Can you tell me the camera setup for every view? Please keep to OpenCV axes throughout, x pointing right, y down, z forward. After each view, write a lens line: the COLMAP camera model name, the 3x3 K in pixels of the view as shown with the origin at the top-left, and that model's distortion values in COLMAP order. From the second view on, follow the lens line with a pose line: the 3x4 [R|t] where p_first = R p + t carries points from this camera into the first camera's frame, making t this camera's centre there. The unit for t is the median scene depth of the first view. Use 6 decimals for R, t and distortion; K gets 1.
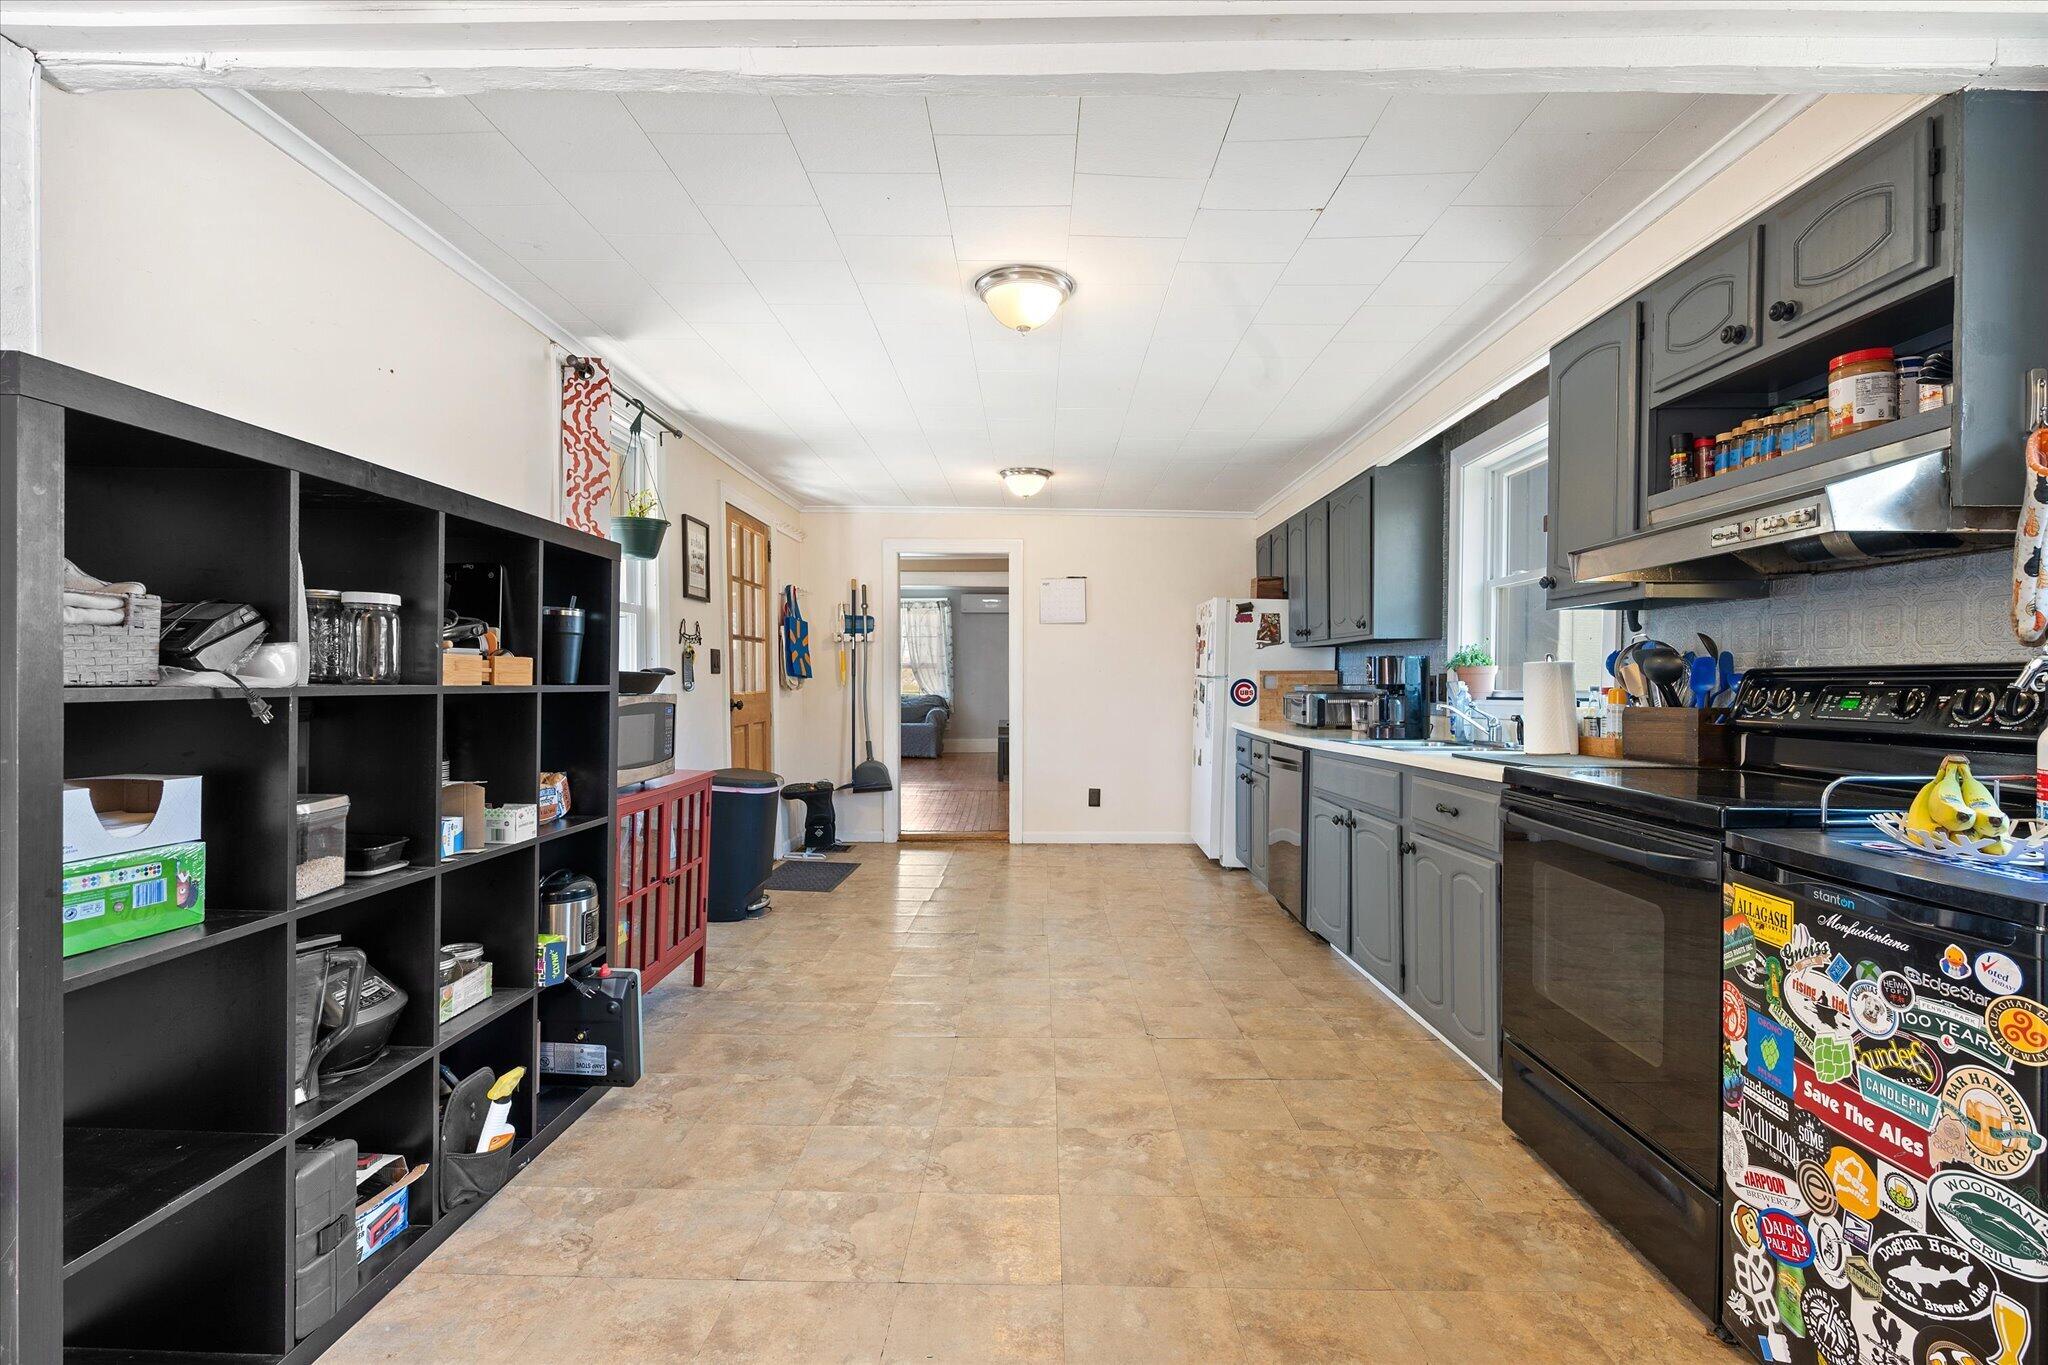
lens RADIAL K [[1087.8, 0, 1024.0], [0, 1087.8, 682.5], [0, 0, 1]] dist [-0.002167, 0.000076]
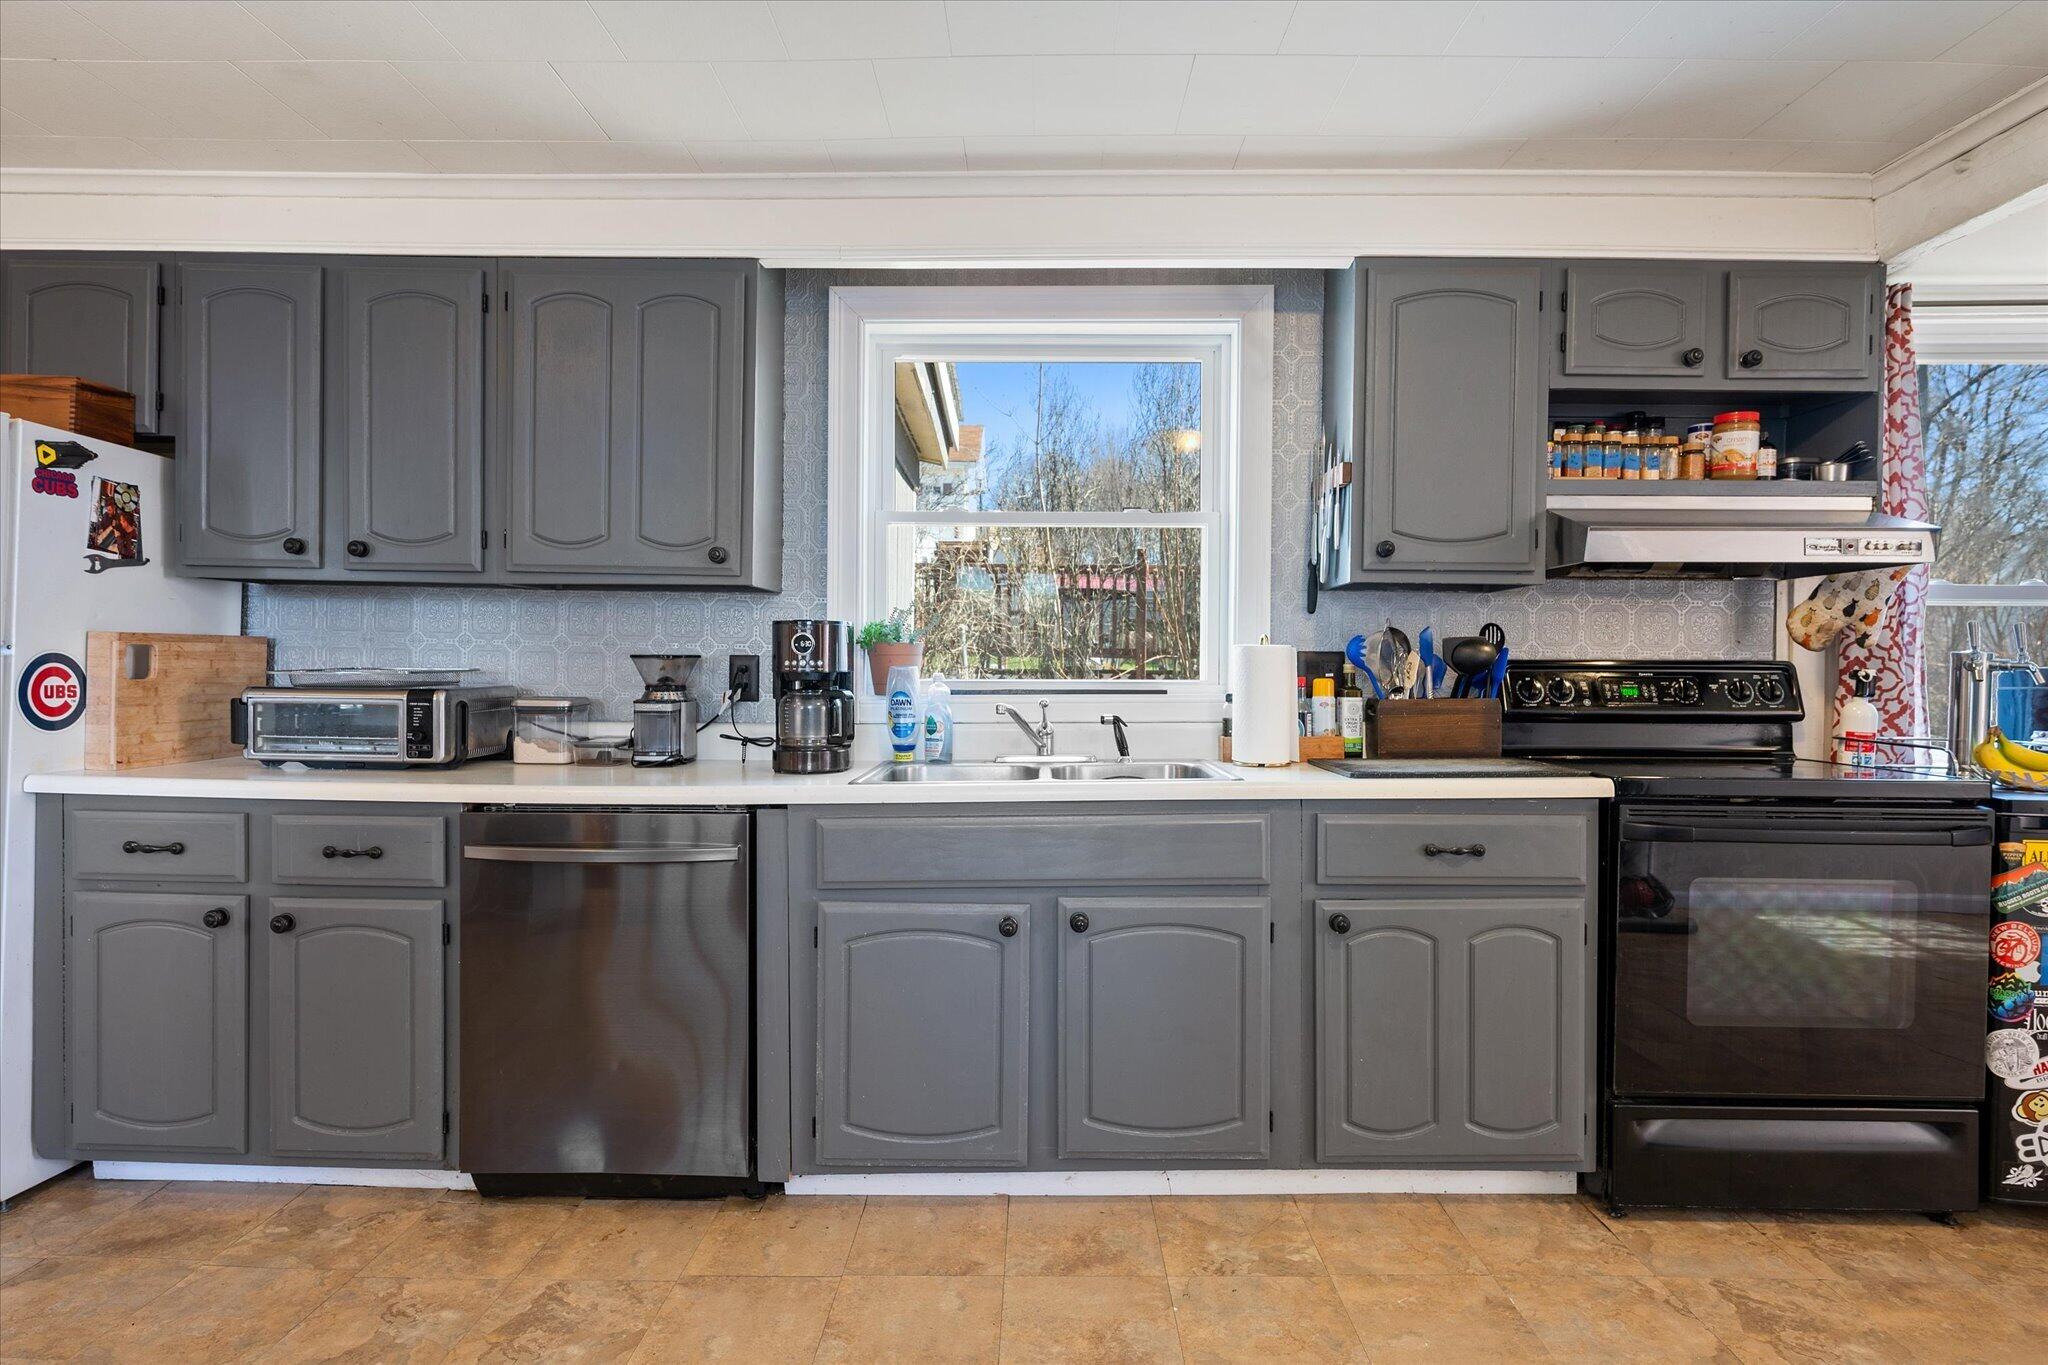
lens RADIAL K [[1087.8, 0, 1024.0], [0, 1087.8, 682.5], [0, 0, 1]] dist [-0.002167, 0.000076]
pose [[-0.044036, -0.015533, 0.998909, -0.368215], [-0.007435, 0.999857, 0.015220, -0.003501], [-0.999002, -0.006757, -0.044145, 1.529948]]
